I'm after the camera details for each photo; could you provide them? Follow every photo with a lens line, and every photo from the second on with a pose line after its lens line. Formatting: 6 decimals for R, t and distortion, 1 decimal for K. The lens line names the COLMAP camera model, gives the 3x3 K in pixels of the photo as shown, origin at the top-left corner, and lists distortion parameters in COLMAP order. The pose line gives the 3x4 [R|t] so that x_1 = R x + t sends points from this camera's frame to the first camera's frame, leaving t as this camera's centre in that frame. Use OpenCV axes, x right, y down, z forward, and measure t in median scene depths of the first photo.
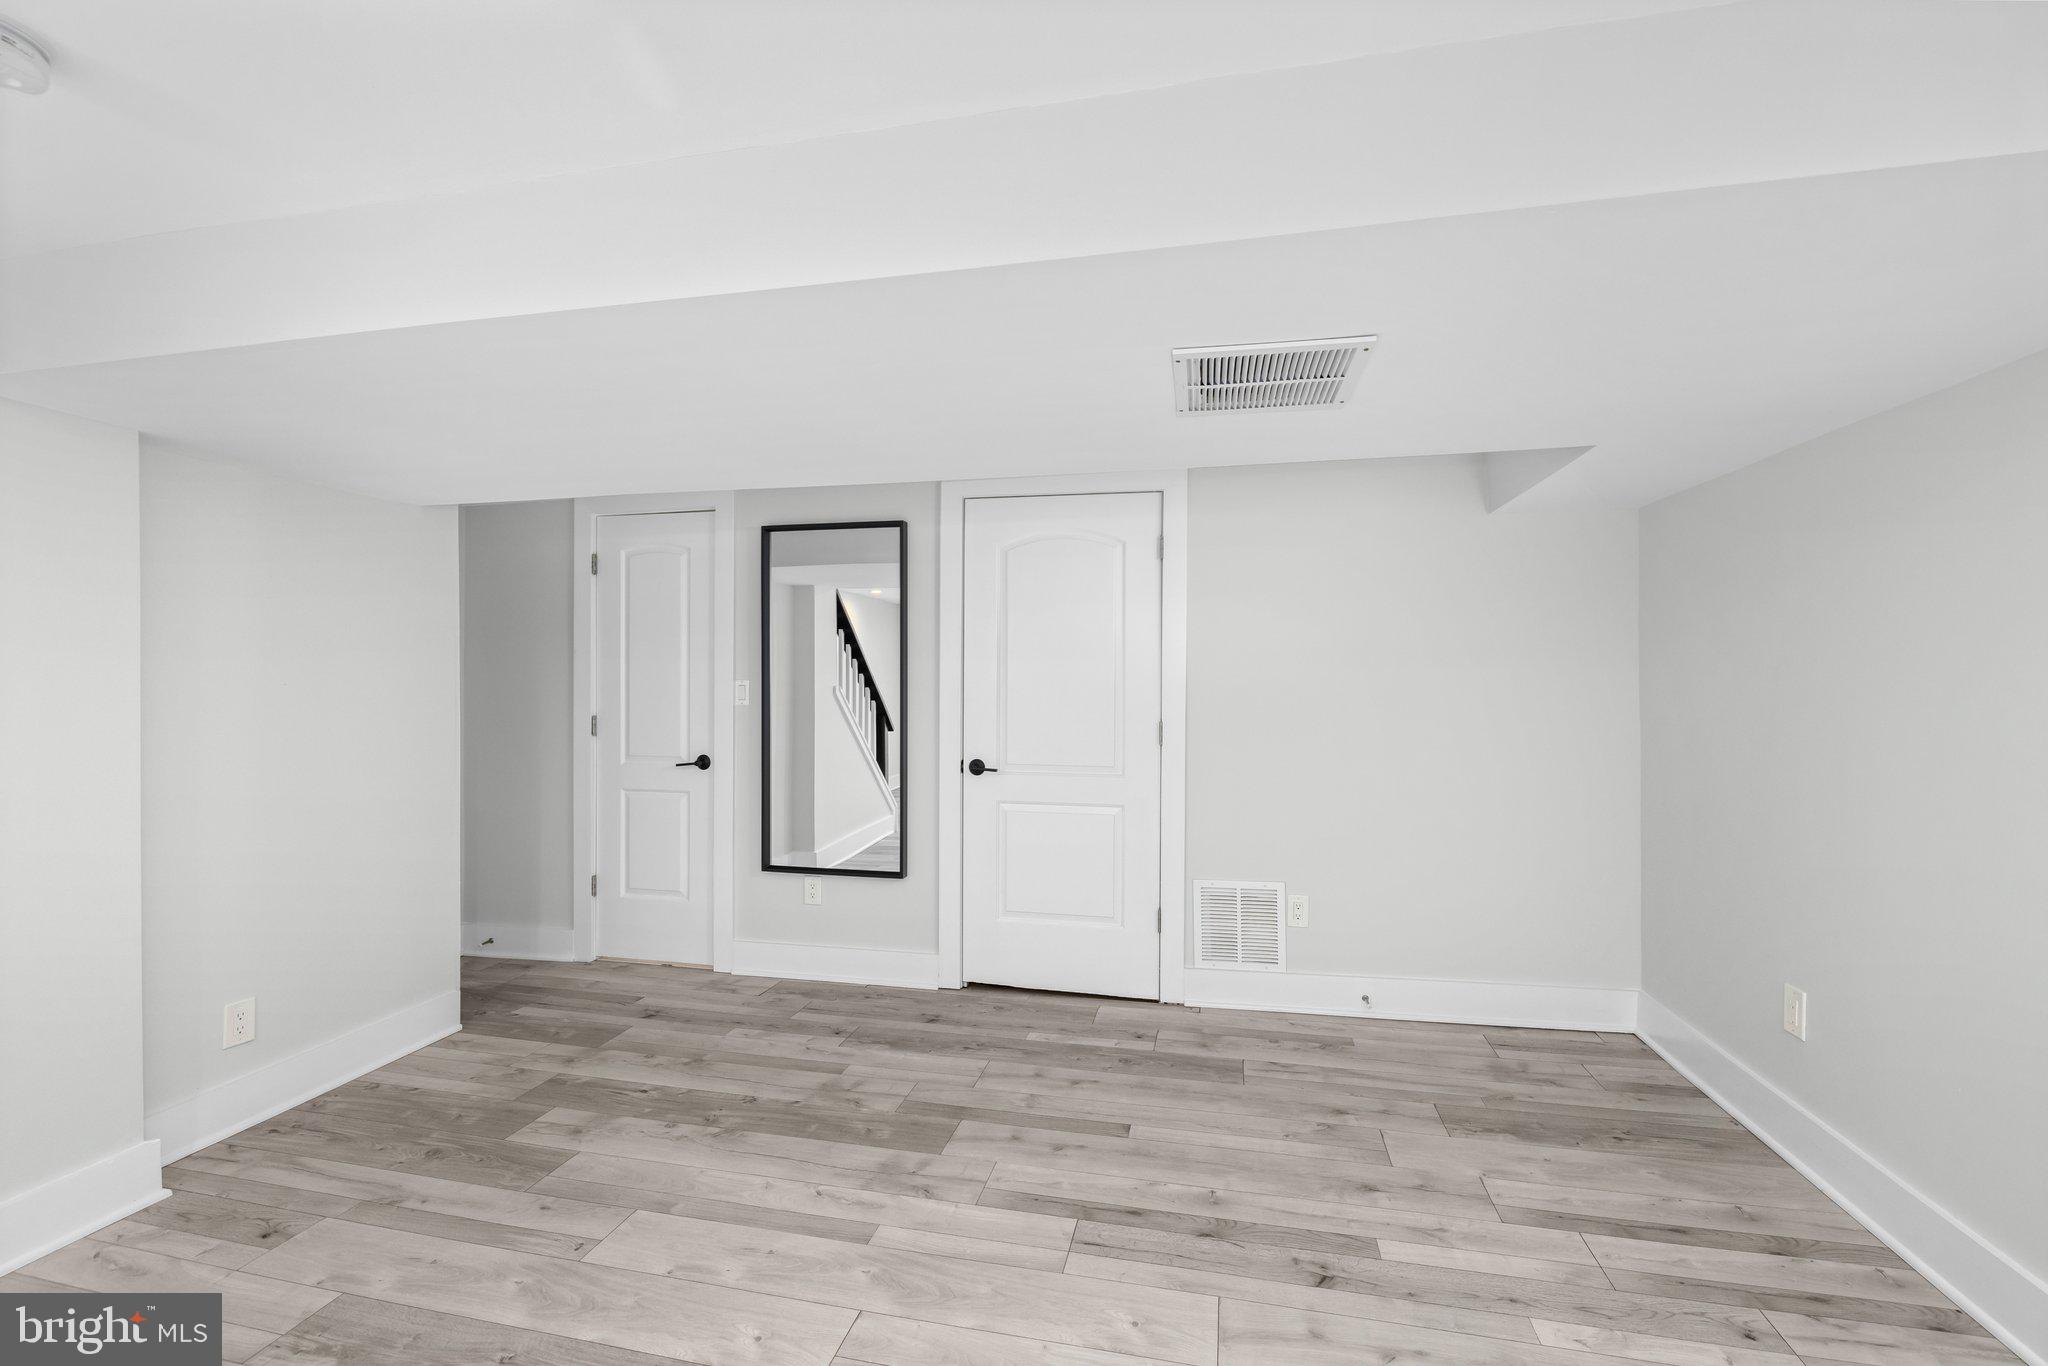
lens RADIAL K [[861.2, 0, 1030.9], [0, 861.2, 670.2], [0, 0, 1]] dist [-0.003112, -0.000654]
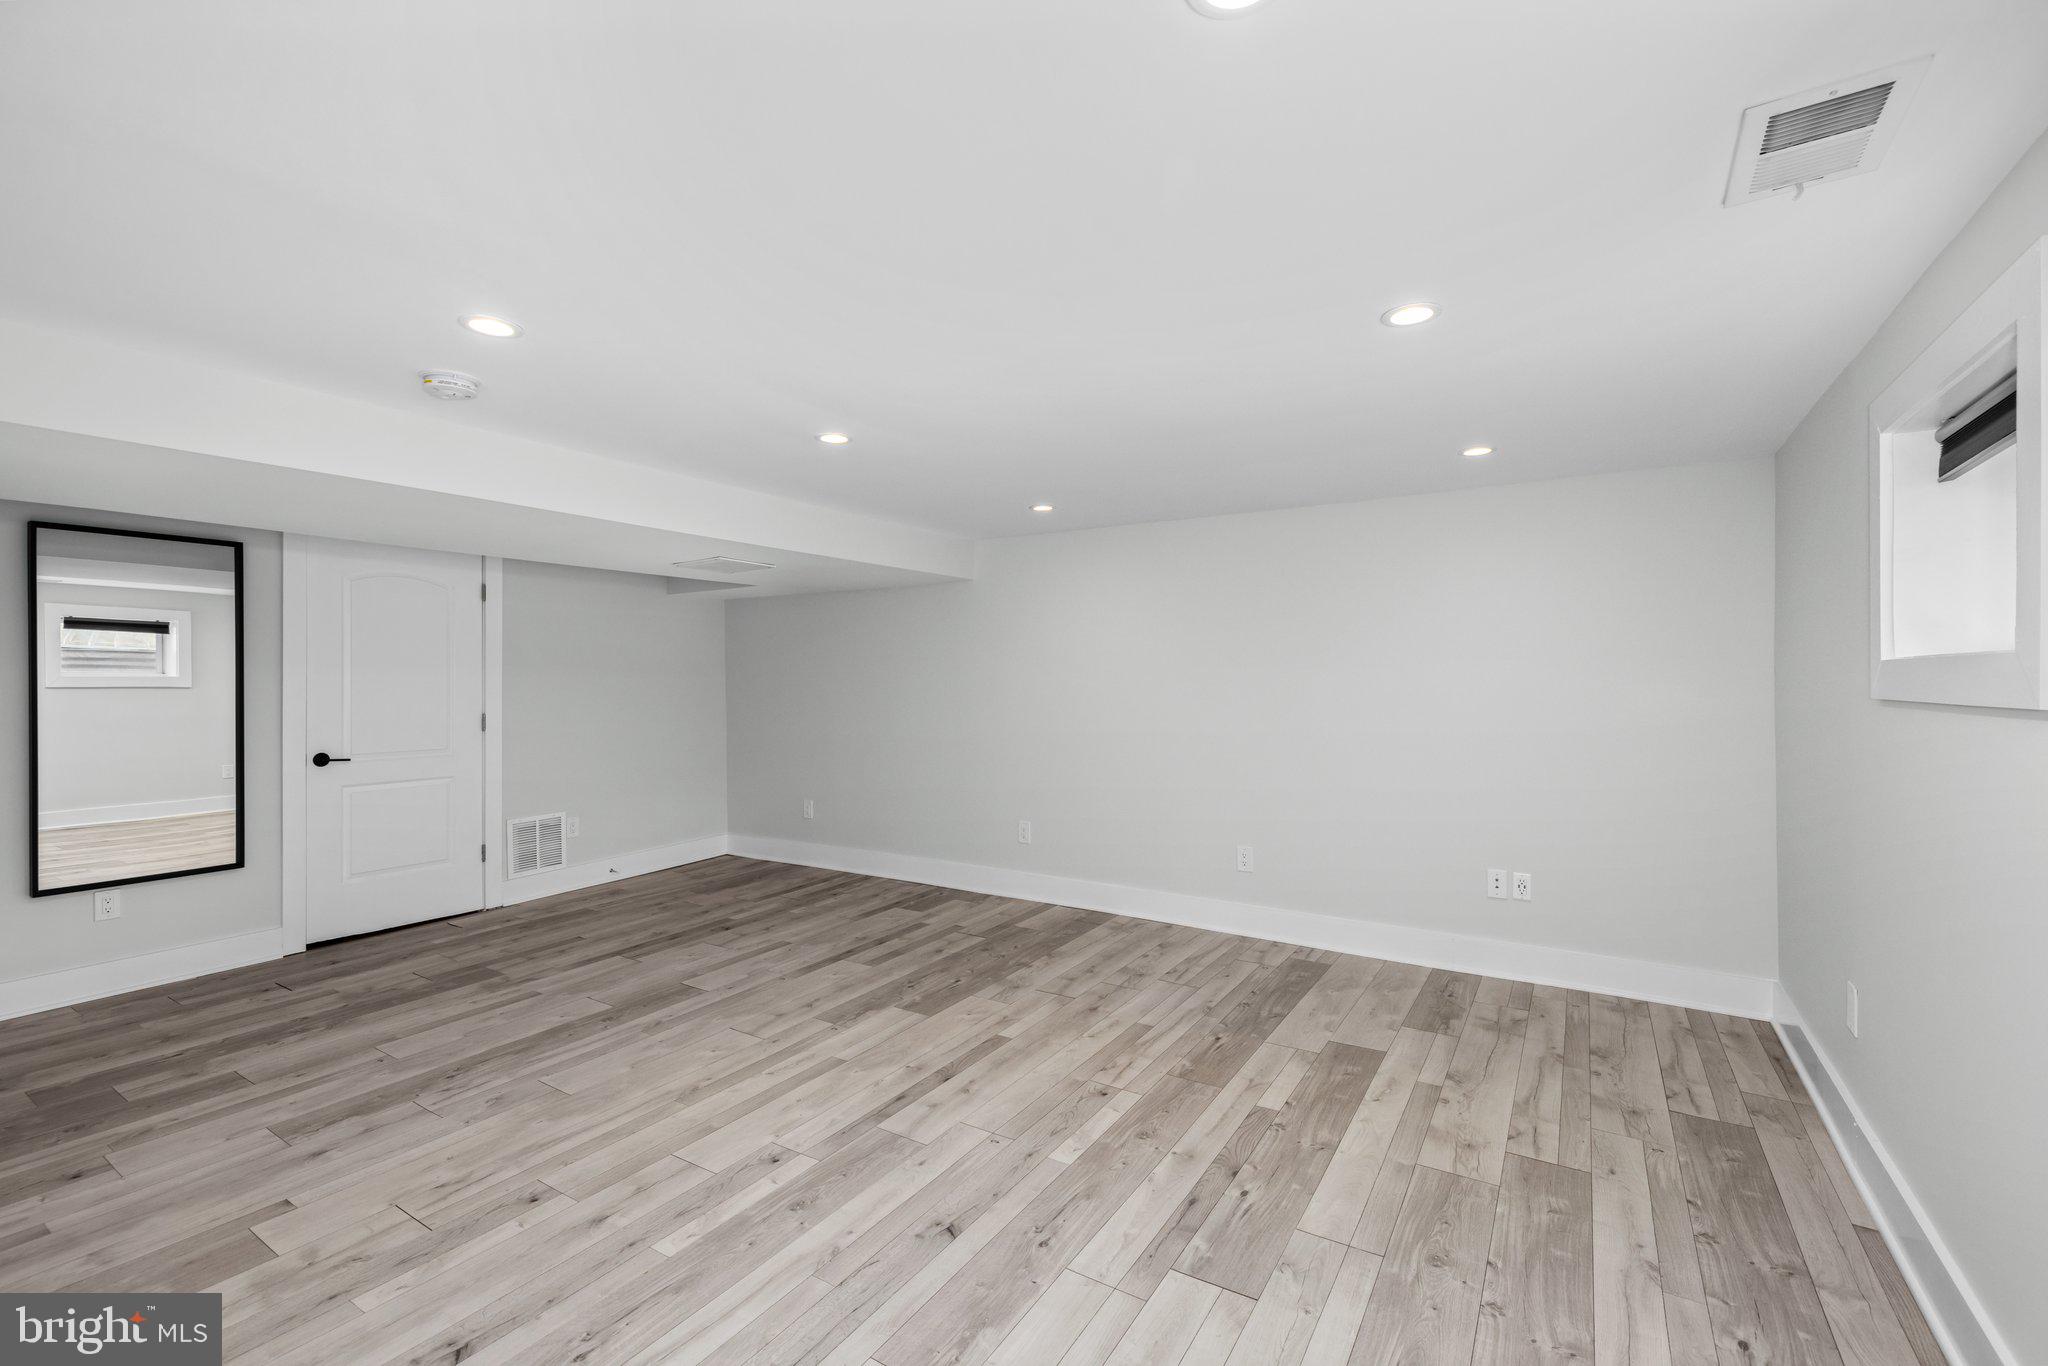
lens RADIAL K [[861.2, 0, 1025.9], [0, 861.2, 691.0], [0, 0, 1]] dist [-0.003112, -0.000654]
pose [[0.338269, -0.015276, 0.940925, -1.231928], [-0.002974, 0.999846, 0.017302, -0.008264], [-0.941045, -0.008651, 0.338172, -0.456022]]
